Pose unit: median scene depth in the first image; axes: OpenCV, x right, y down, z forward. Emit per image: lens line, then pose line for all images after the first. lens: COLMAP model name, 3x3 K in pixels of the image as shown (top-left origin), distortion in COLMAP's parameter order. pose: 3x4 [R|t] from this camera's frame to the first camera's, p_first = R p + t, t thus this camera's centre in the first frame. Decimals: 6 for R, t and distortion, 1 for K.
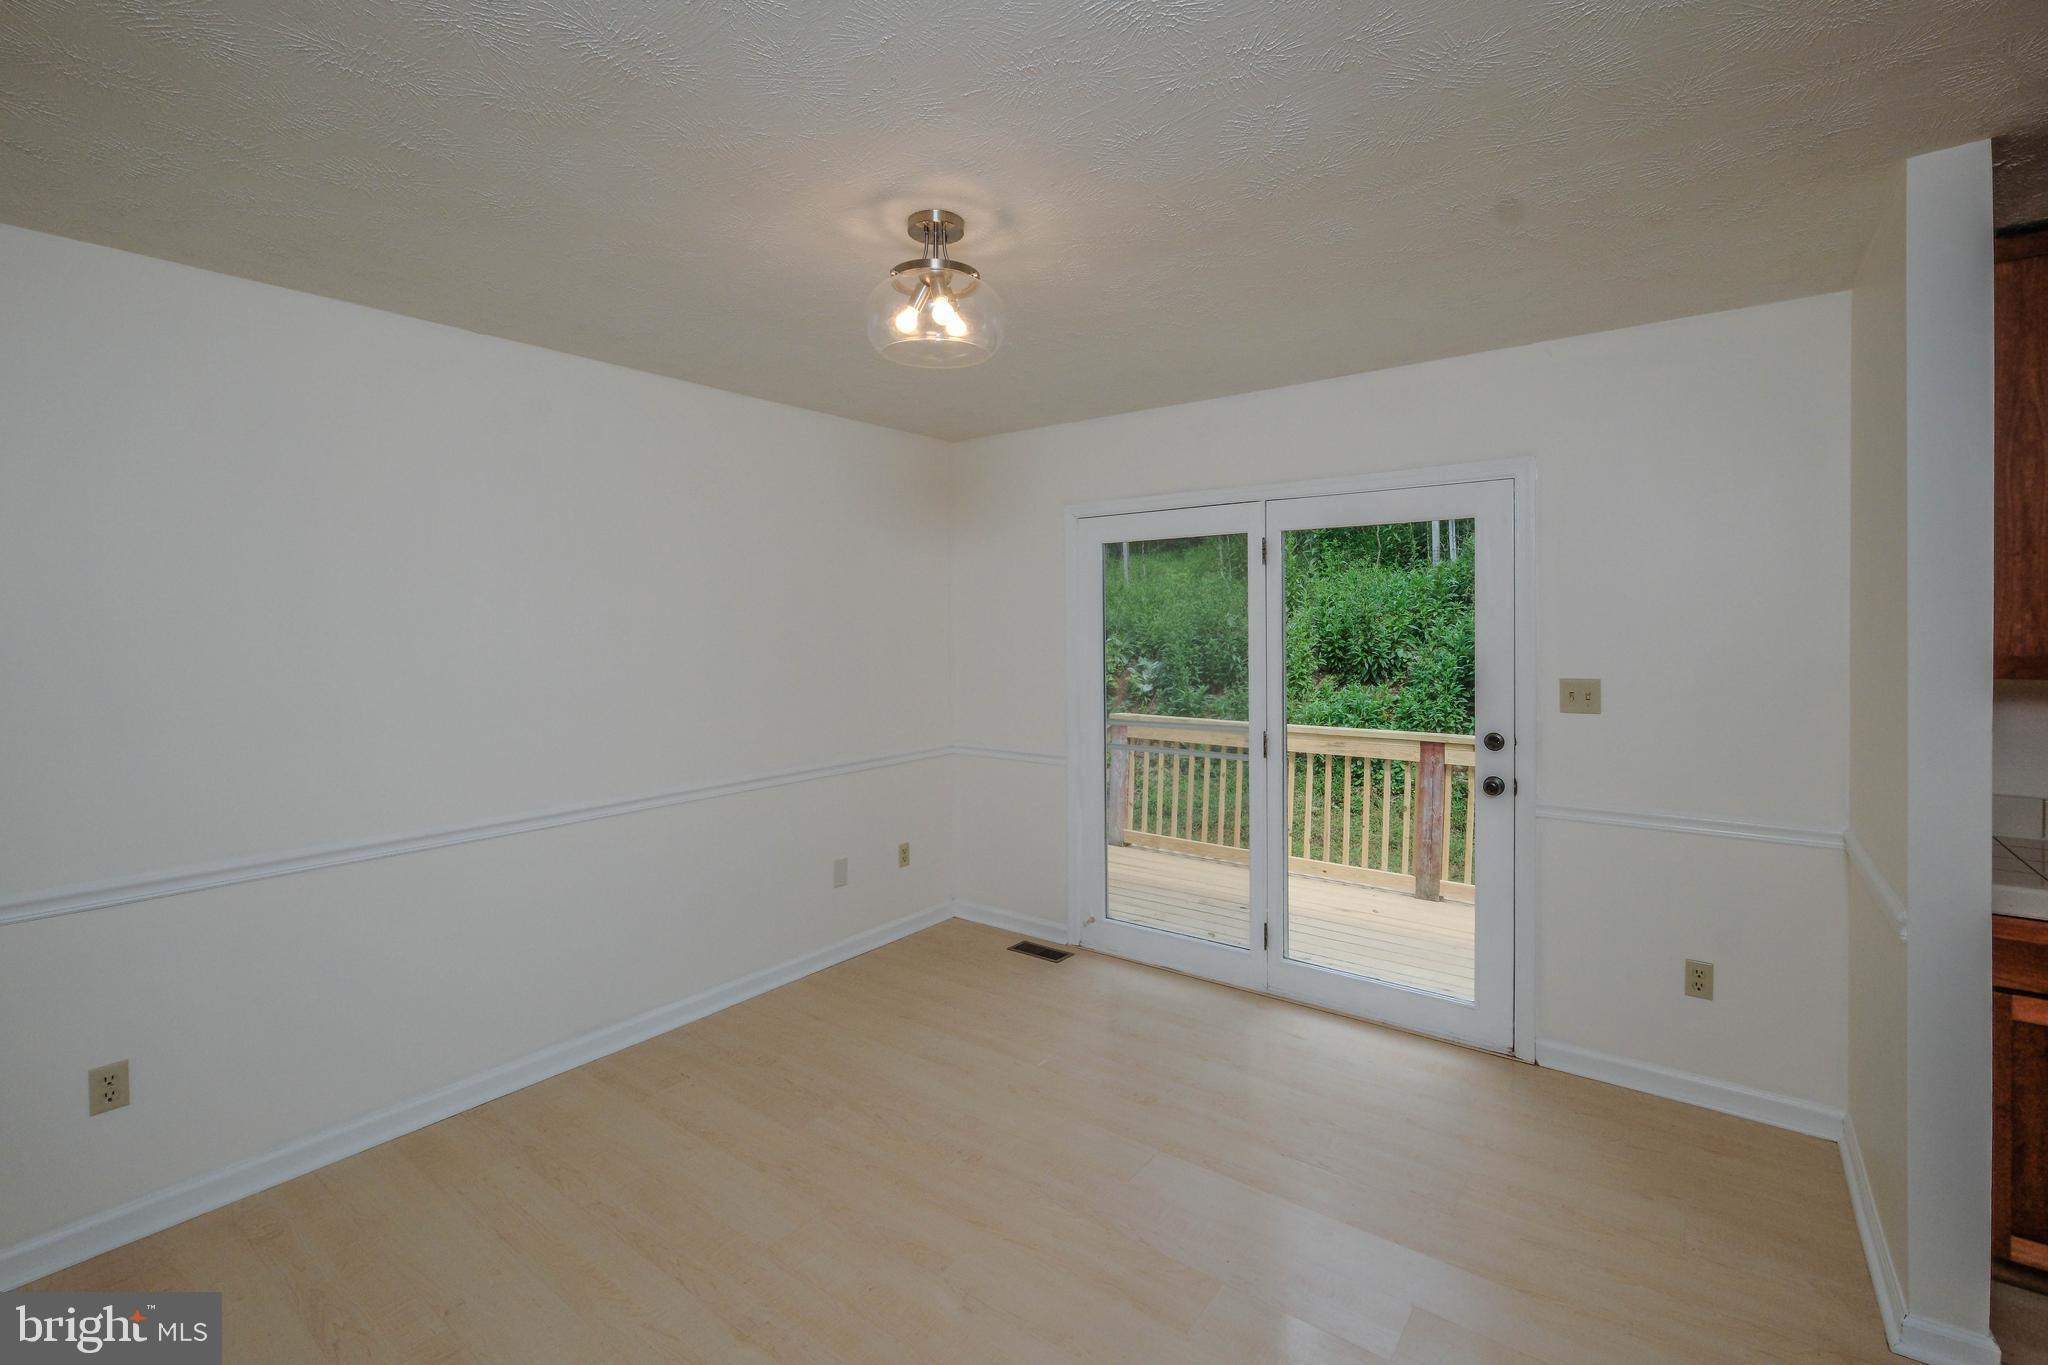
lens RADIAL K [[912.1, 0, 1024.3], [0, 912.1, 626.6], [0, 0, 1]] dist [0.000566, -0.000228]
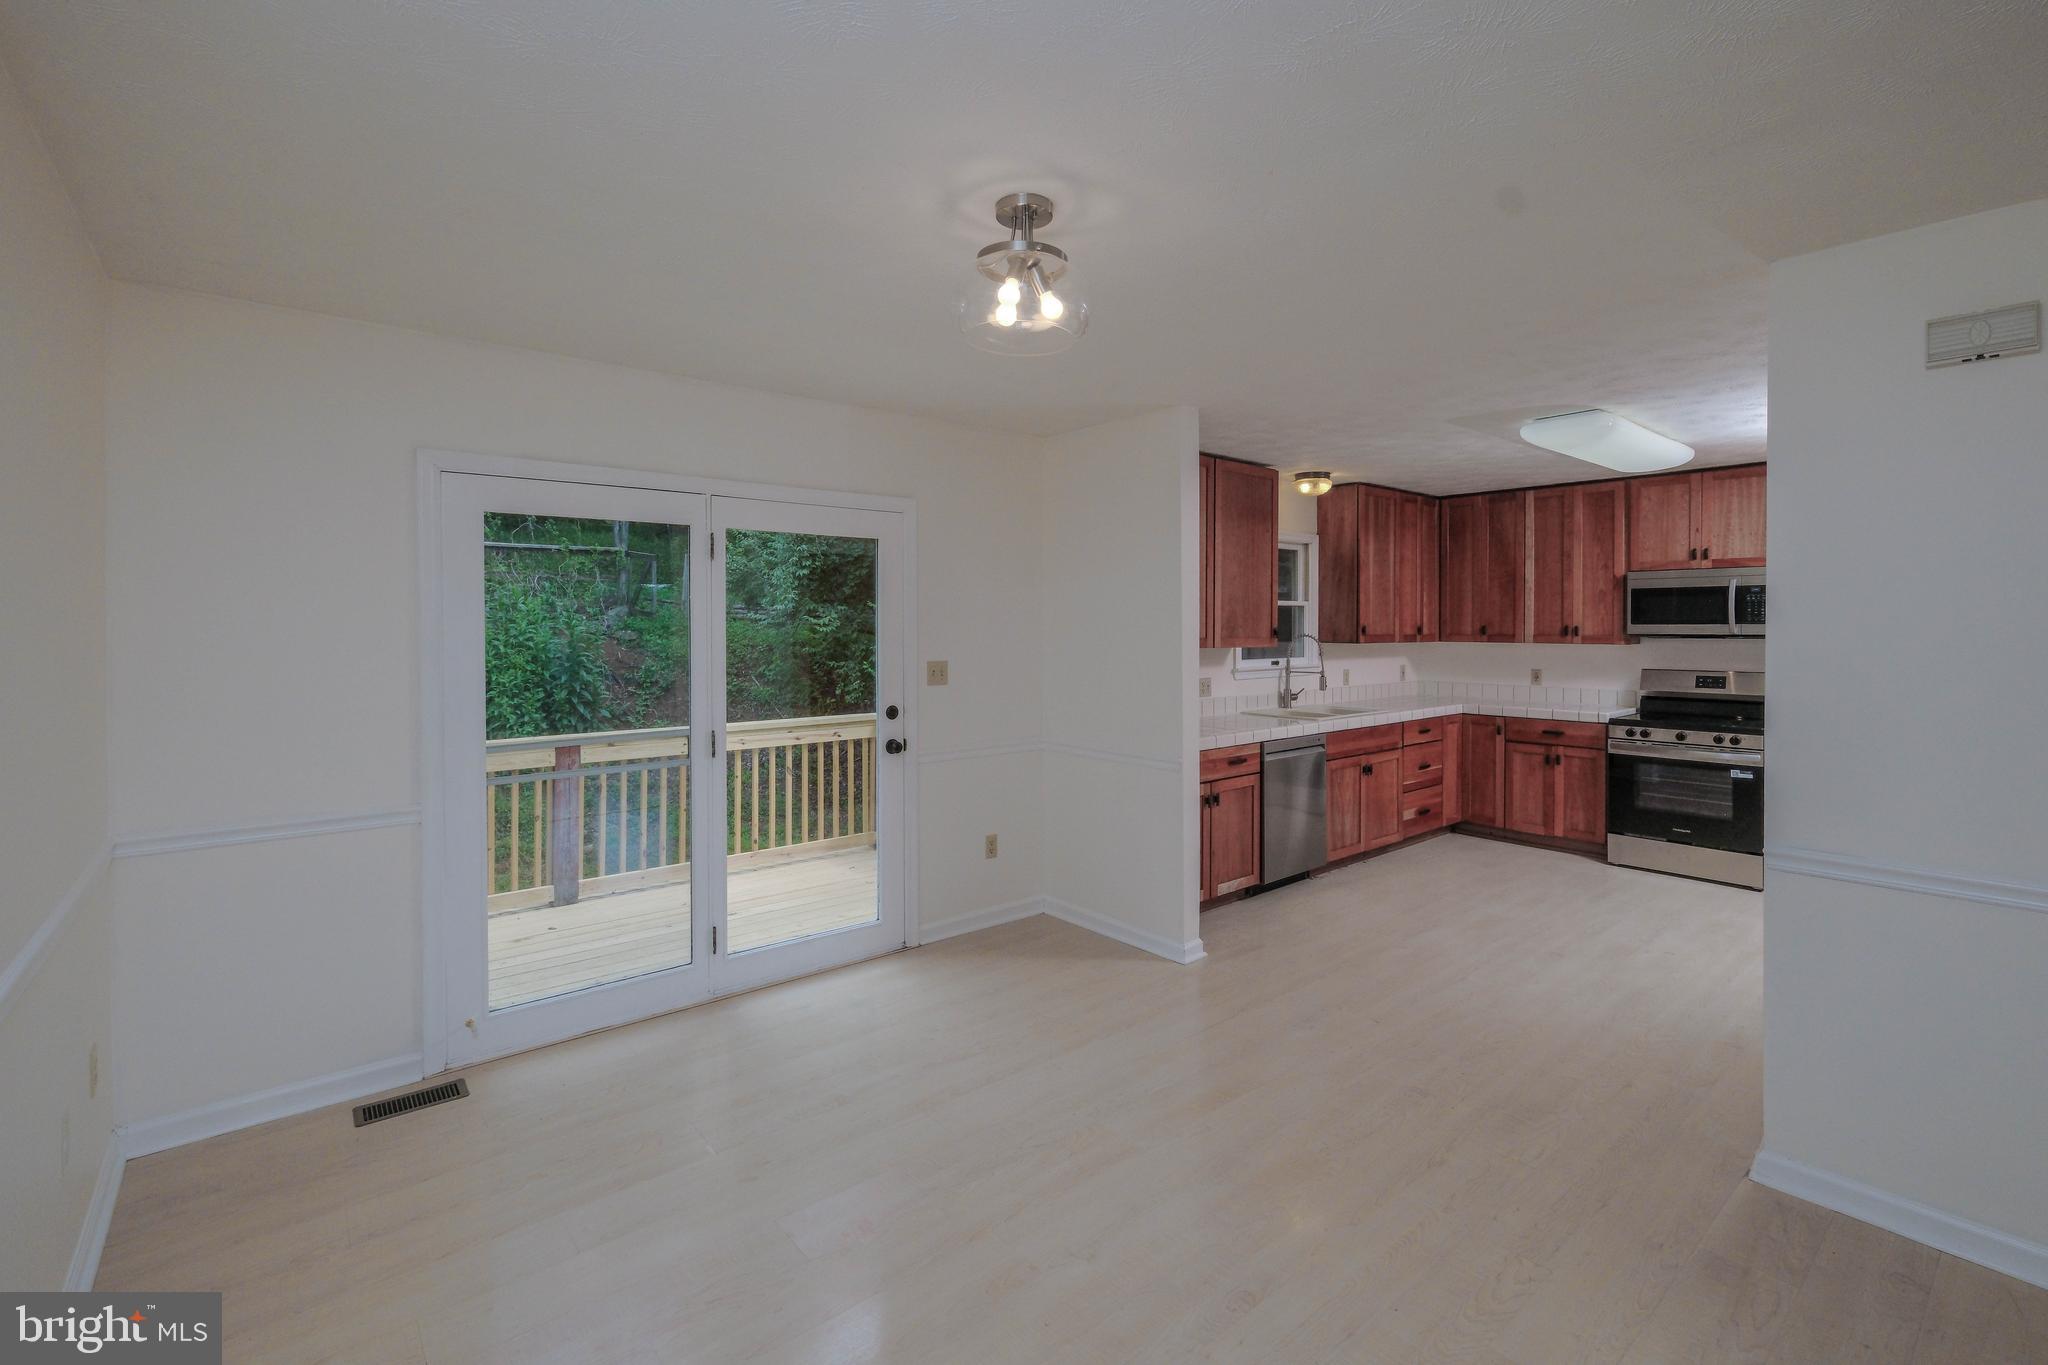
lens RADIAL K [[912.1, 0, 1024.3], [0, 912.1, 626.6], [0, 0, 1]] dist [0.000566, -0.000228]
pose [[0.229455, -0.001798, 0.973318, -0.603469], [0.005042, 0.999987, 0.000658, 0.003336], [-0.973306, 0.004757, 0.229461, 0.444929]]
